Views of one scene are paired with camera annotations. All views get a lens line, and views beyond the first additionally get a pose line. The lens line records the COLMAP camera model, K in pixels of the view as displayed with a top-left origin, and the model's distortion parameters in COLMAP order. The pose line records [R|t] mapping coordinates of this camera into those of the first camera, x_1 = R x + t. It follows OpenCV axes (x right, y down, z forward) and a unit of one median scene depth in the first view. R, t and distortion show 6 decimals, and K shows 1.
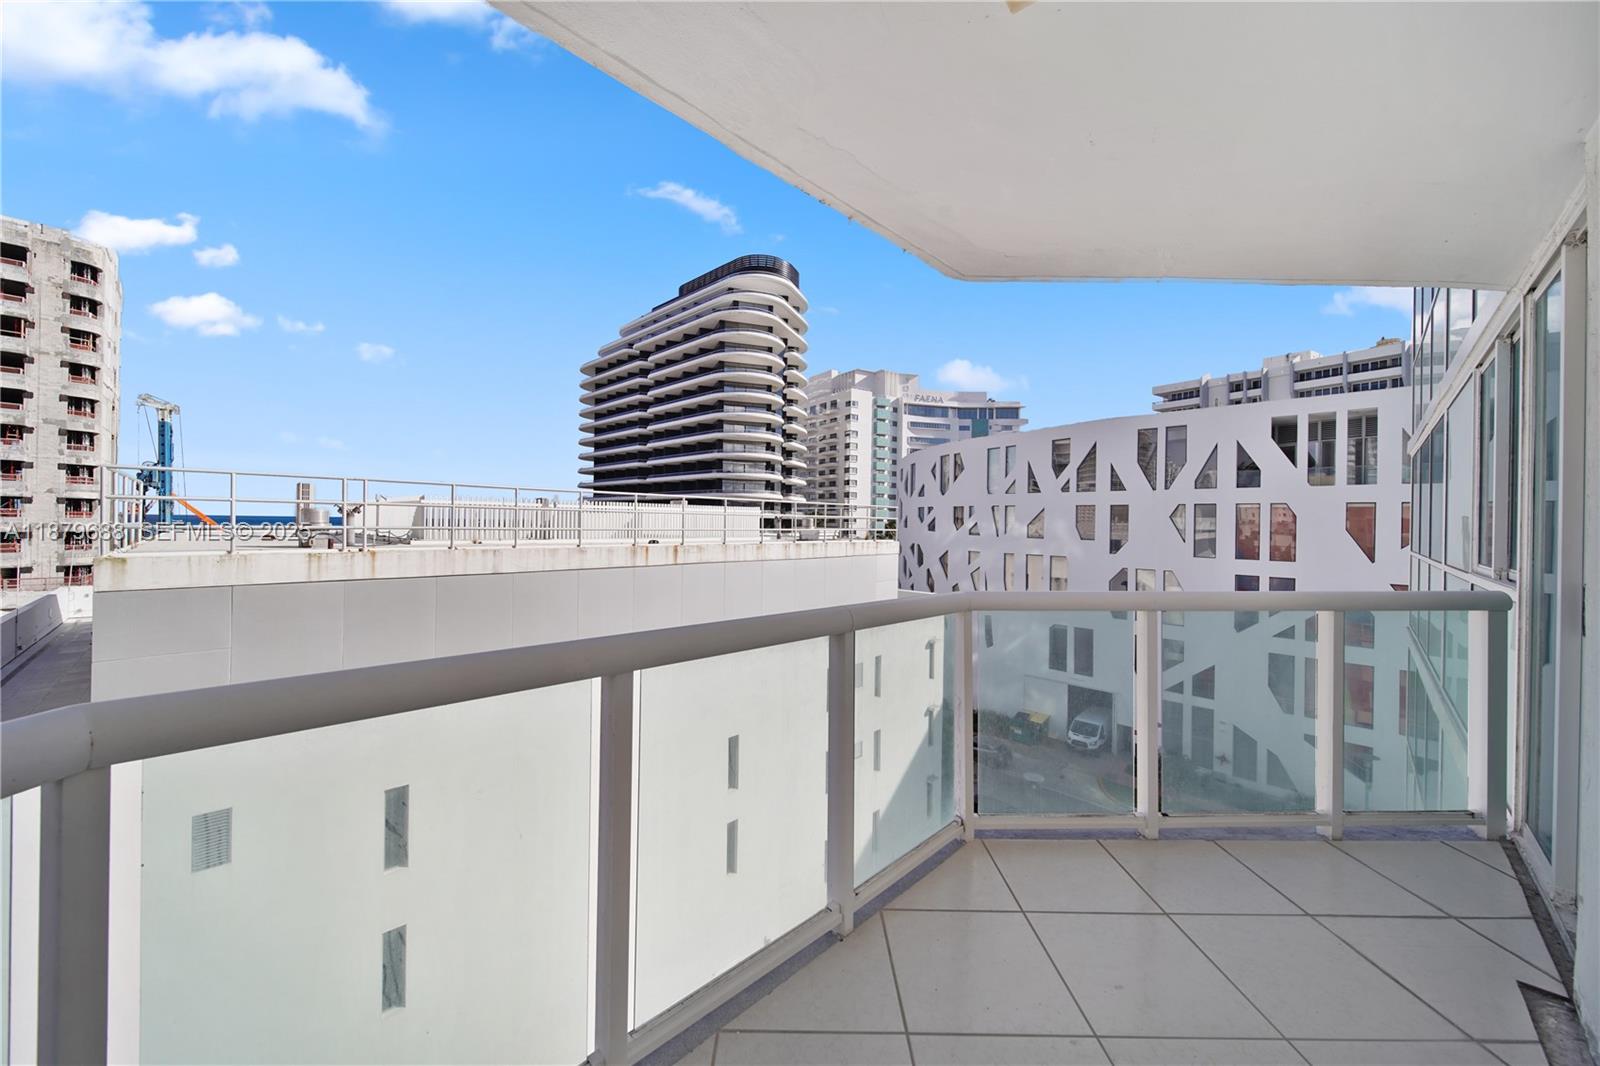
lens RADIAL K [[570.7, 0, 792.4], [0, 570.7, 522.2], [0, 0, 1]] dist [-0.000606, -0.000113]
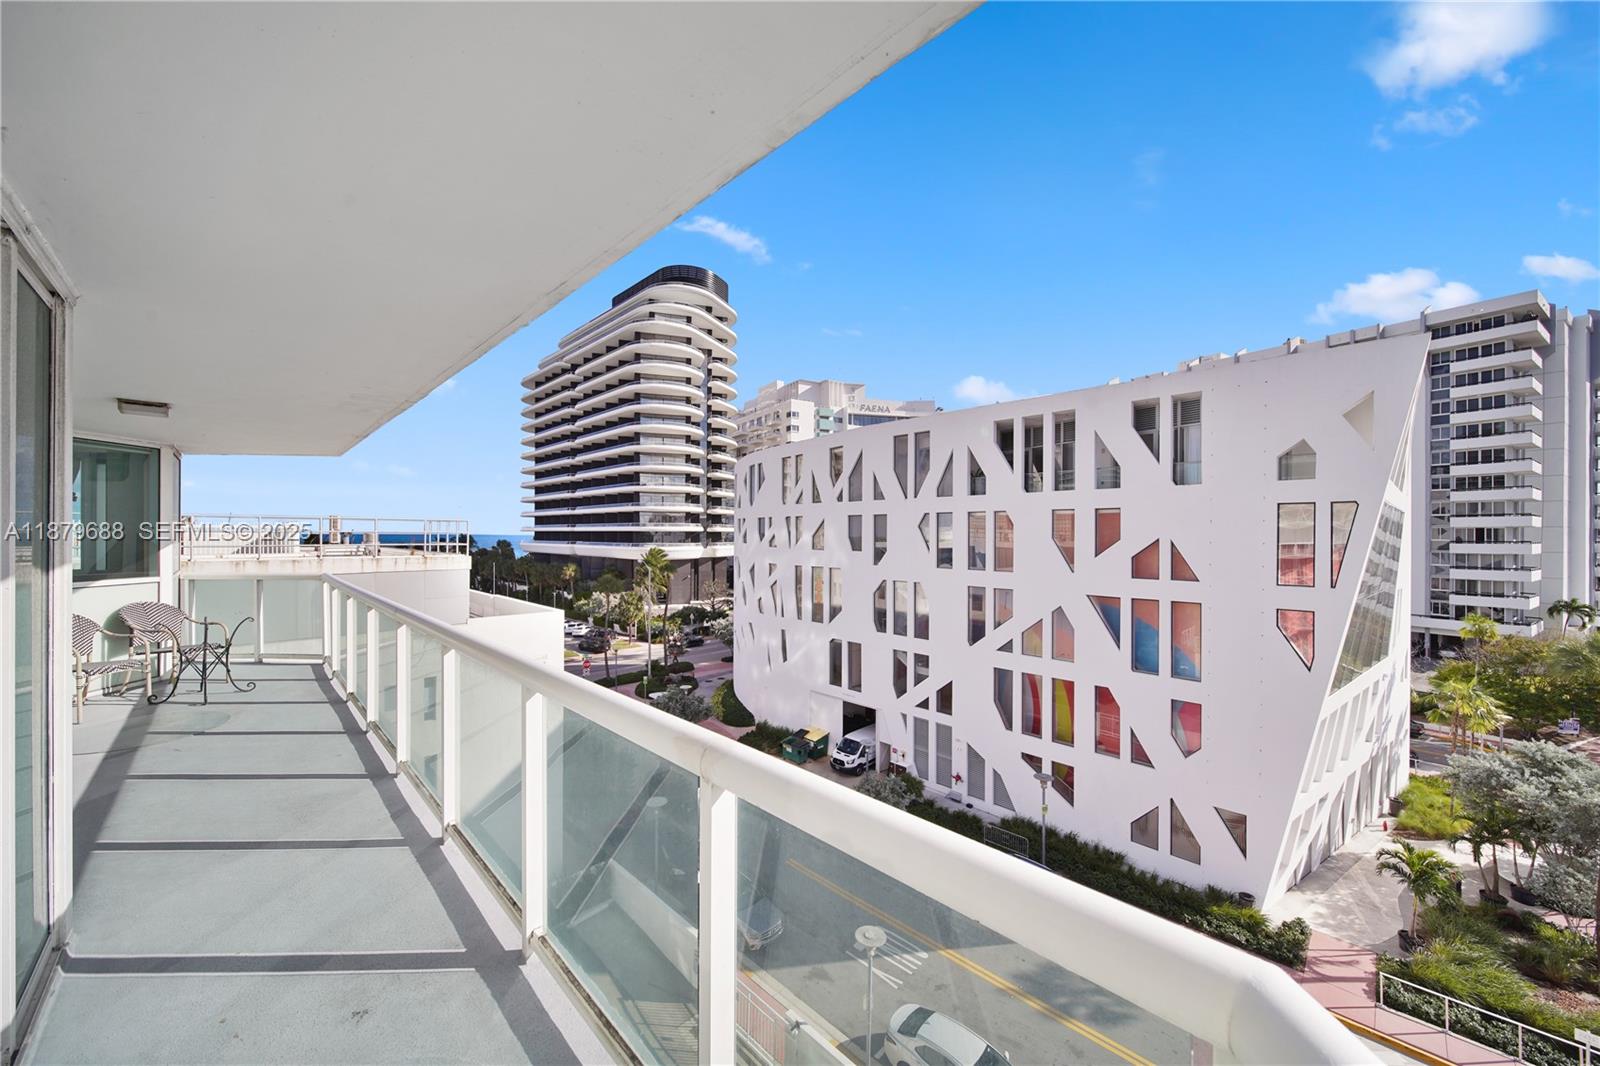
lens RADIAL K [[577.2, 0, 800.0], [0, 577.2, 533.0], [0, 0, 1]] dist [0.000603, -0.000049]
pose [[0.999835, -0.007746, -0.016412, 0.169848], [0.007668, 0.999959, -0.004804, 0.001753], [0.016448, 0.004678, 0.999854, 0.007301]]
